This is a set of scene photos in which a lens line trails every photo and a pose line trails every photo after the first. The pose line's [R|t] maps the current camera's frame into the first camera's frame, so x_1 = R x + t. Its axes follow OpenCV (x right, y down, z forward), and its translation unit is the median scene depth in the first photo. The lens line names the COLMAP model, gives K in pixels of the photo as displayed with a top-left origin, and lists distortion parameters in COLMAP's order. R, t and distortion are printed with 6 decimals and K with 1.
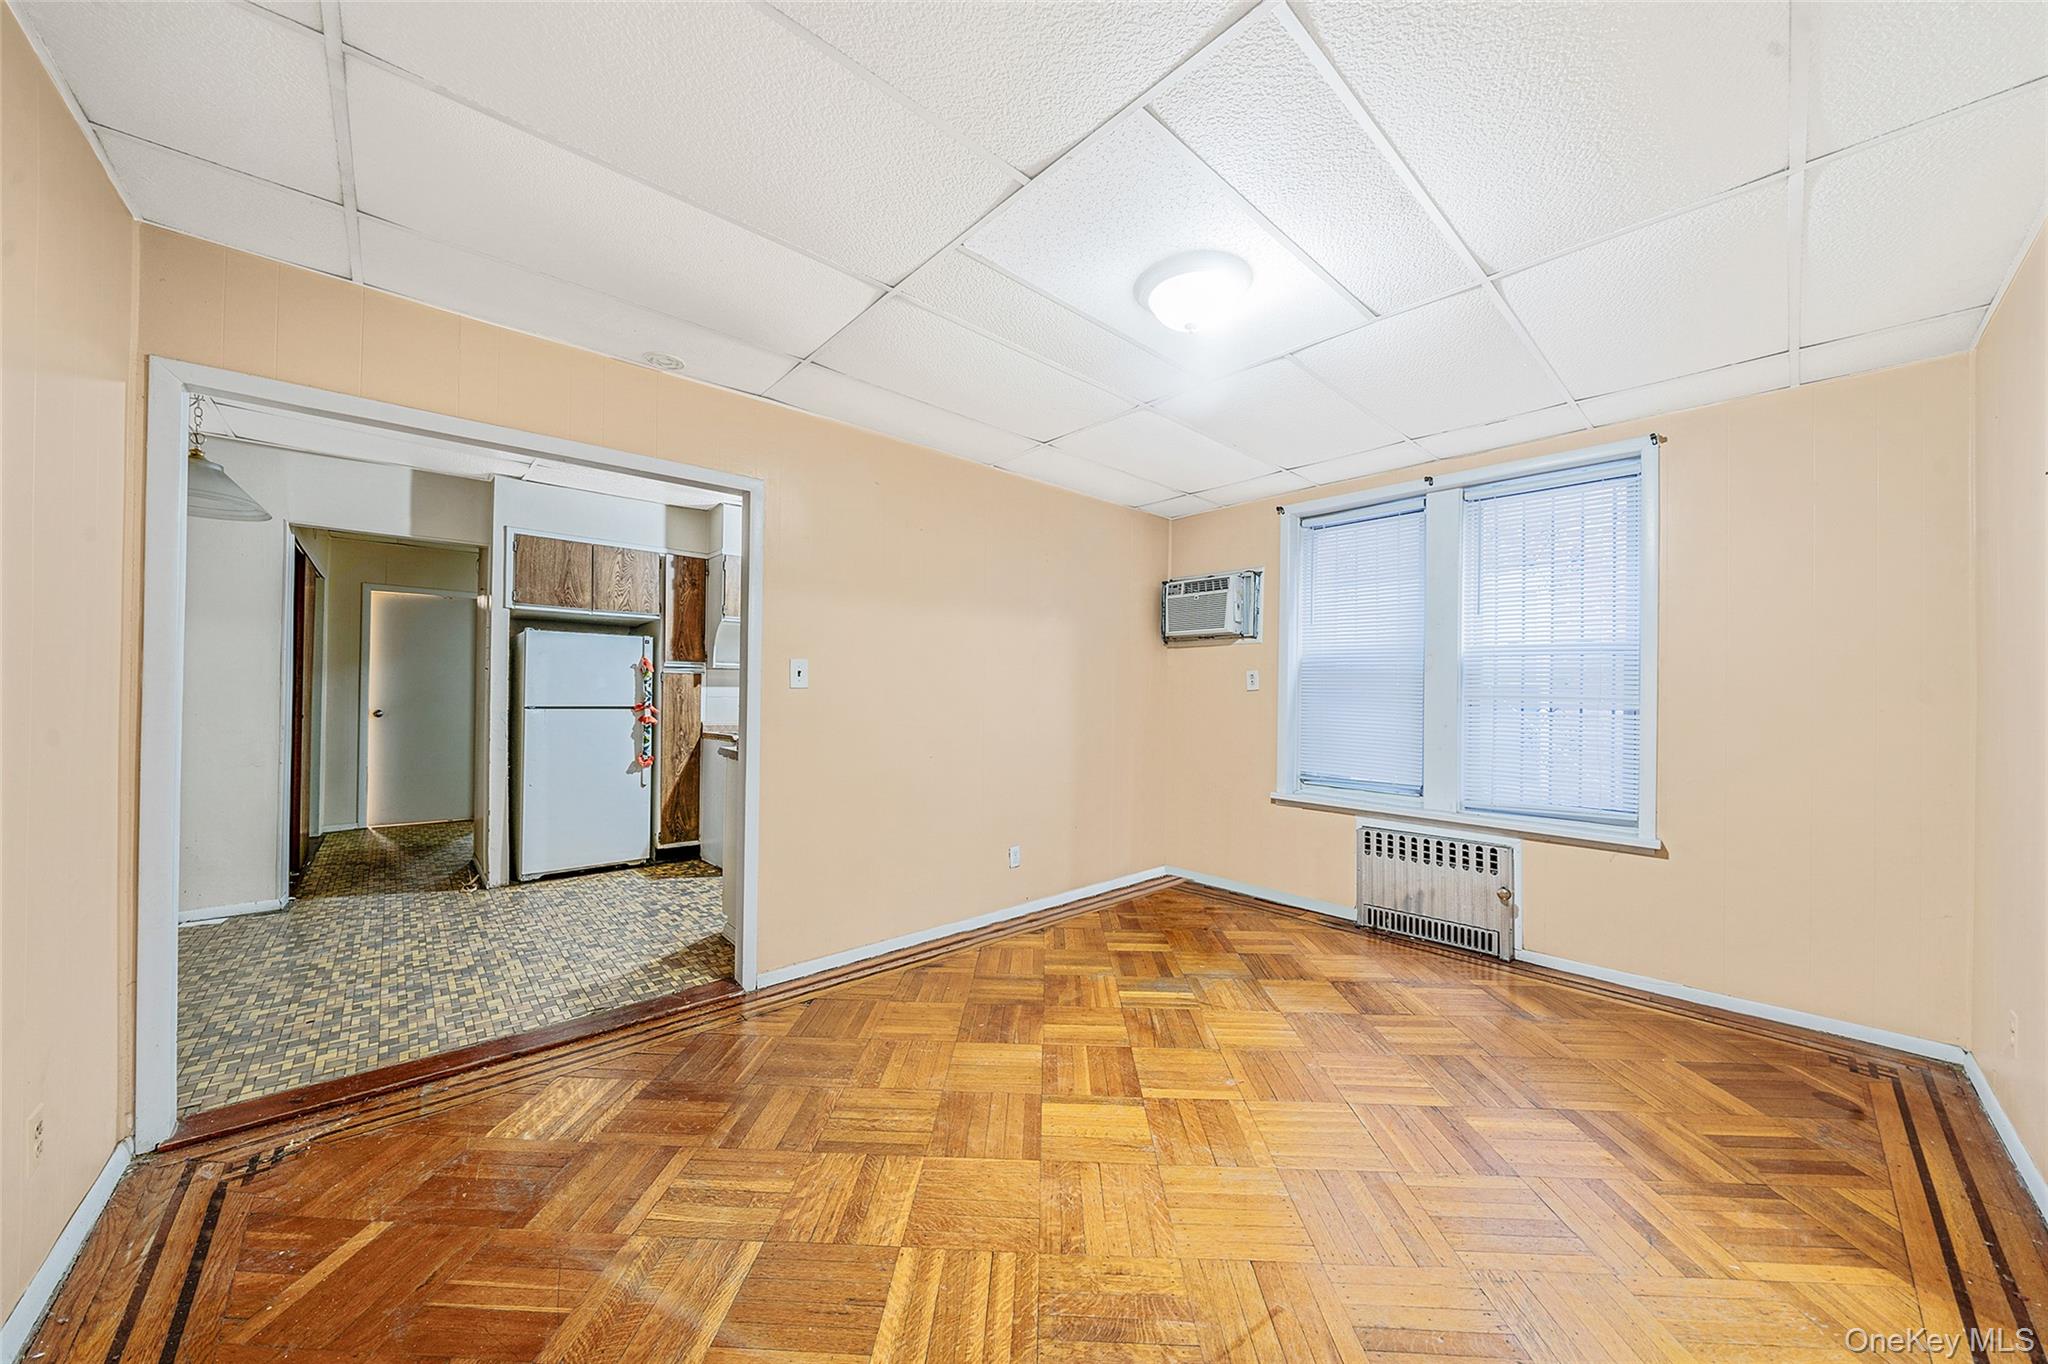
lens RADIAL K [[703.8, 0, 1011.8], [0, 703.8, 688.2], [0, 0, 1]] dist [-0.003319, -0.000014]
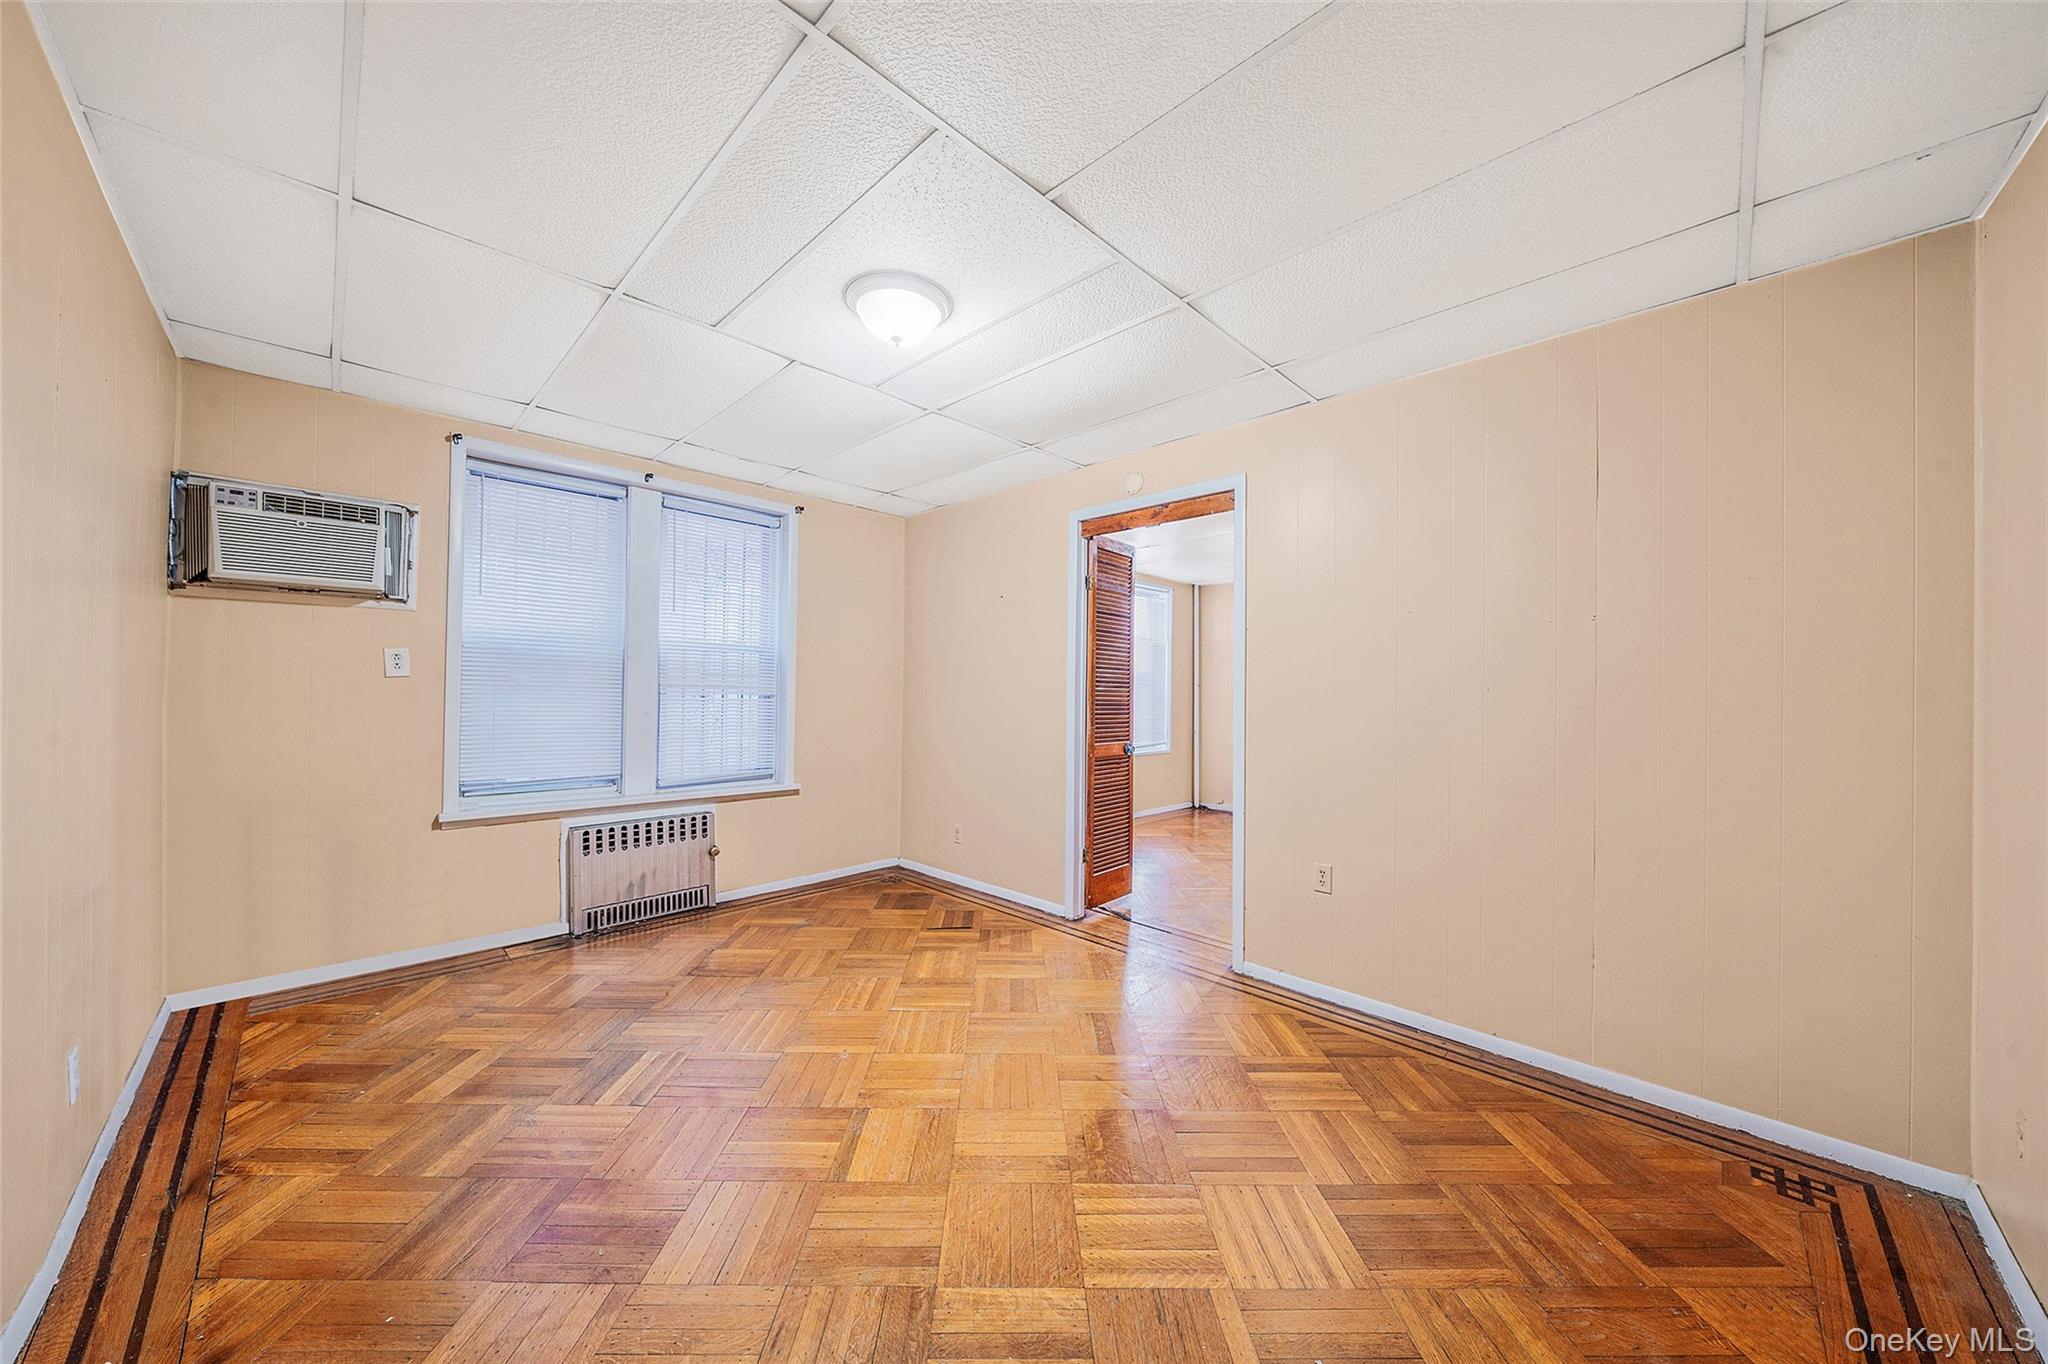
lens RADIAL K [[703.8, 0, 1018.9], [0, 703.8, 684.7], [0, 0, 1]] dist [-0.003319, -0.000014]
pose [[-0.057141, -0.001472, 0.998365, -1.025132], [-0.016578, 0.999862, 0.000526, 0.001836], [-0.998228, -0.016521, -0.057157, 1.098364]]
